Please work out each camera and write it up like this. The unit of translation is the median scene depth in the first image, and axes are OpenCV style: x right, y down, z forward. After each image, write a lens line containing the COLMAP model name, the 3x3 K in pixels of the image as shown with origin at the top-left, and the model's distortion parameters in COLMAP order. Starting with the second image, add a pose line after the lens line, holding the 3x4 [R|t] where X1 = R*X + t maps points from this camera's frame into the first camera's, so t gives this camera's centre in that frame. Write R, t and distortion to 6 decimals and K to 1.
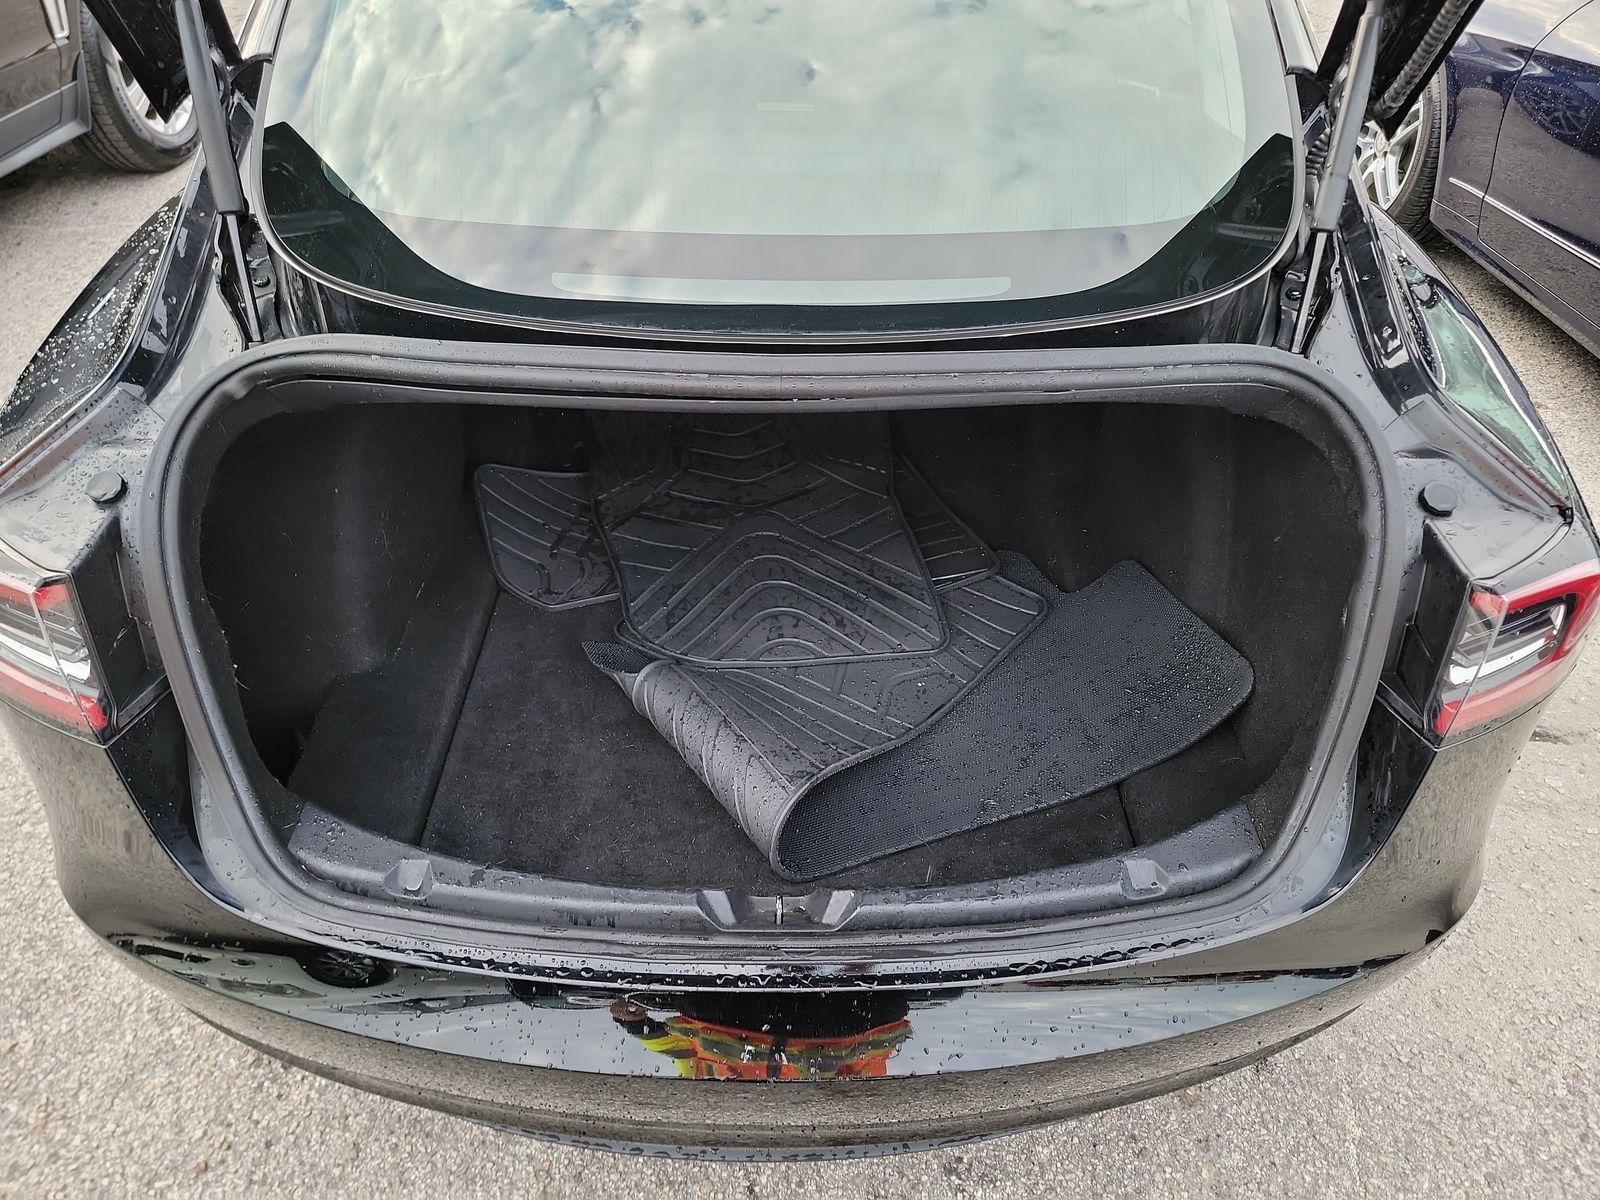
lens RADIAL K [[1119.5, 0, 805.2], [0, 1119.5, 608.5], [0, 0, 1]] dist [0.083597, -0.081898]
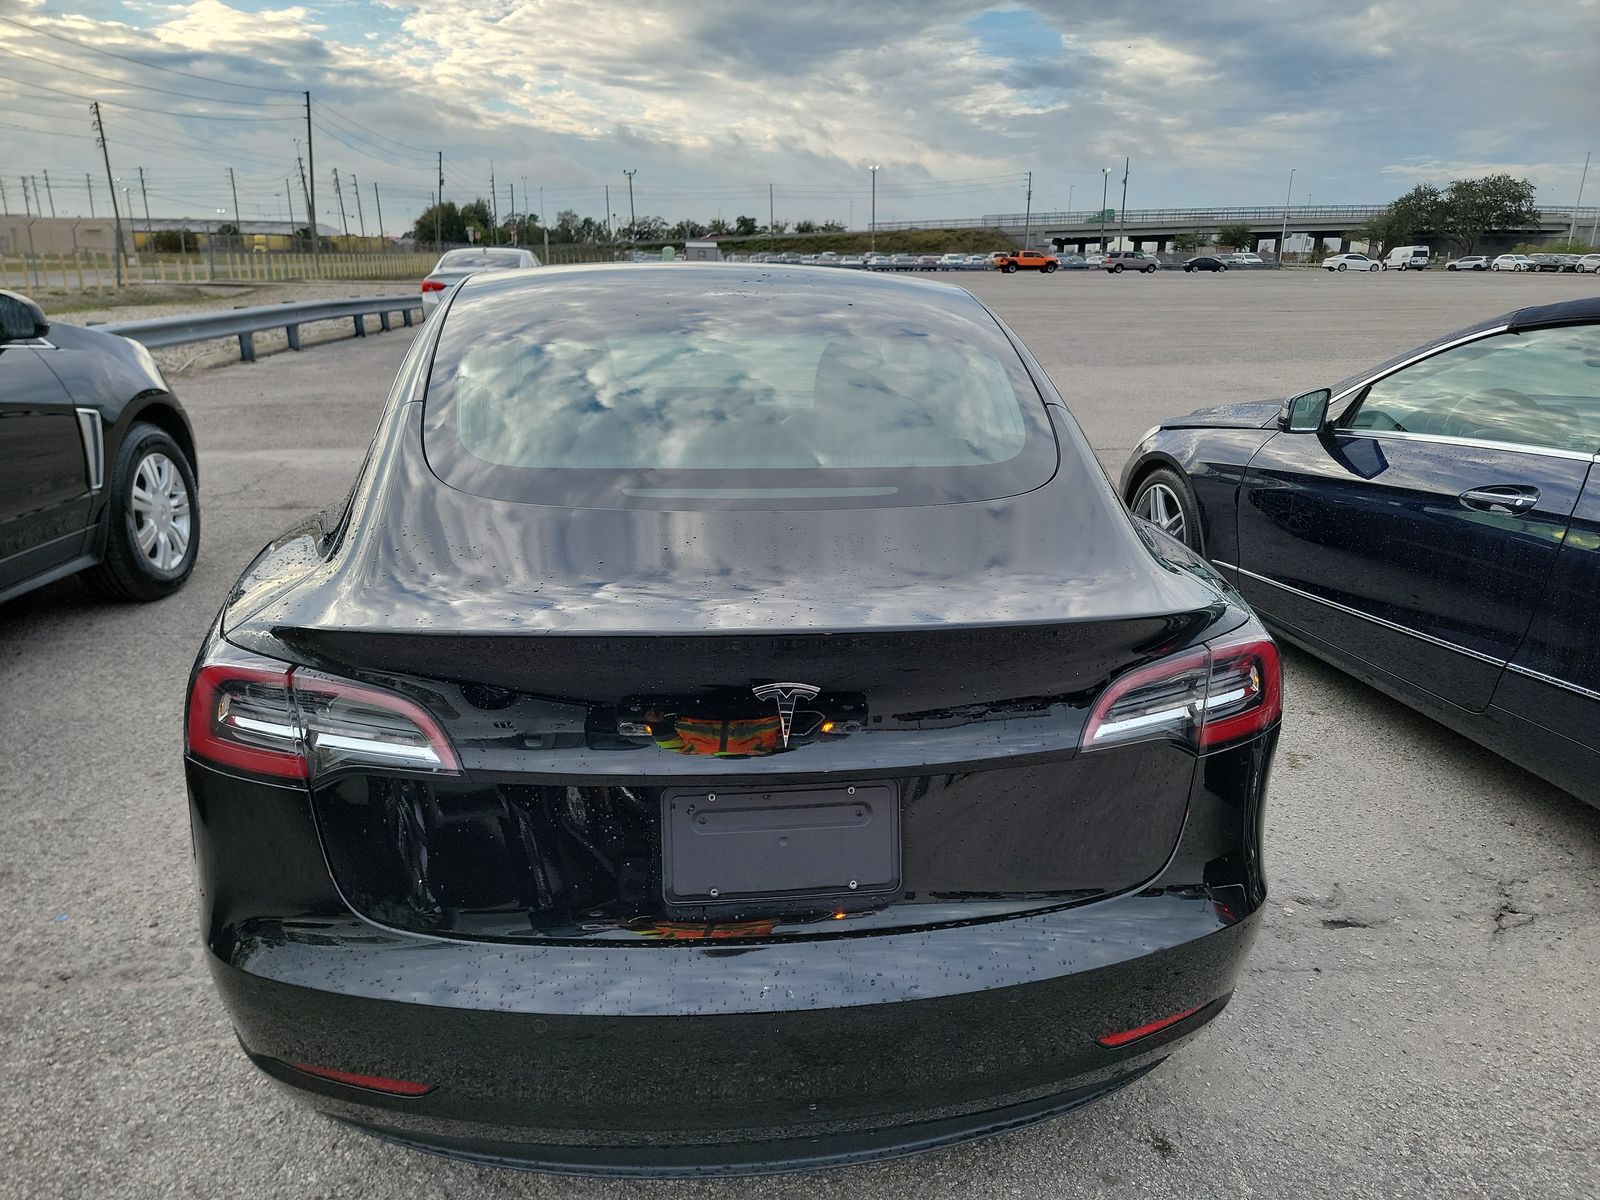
lens RADIAL K [[1119.5, 0, 805.2], [0, 1119.5, 608.5], [0, 0, 1]] dist [0.083597, -0.081898]
pose [[0.994285, -0.026914, 0.103313, -0.074642], [0.065075, 0.919933, -0.386636, 0.277154], [-0.084635, 0.391150, 0.916427, -0.252616]]
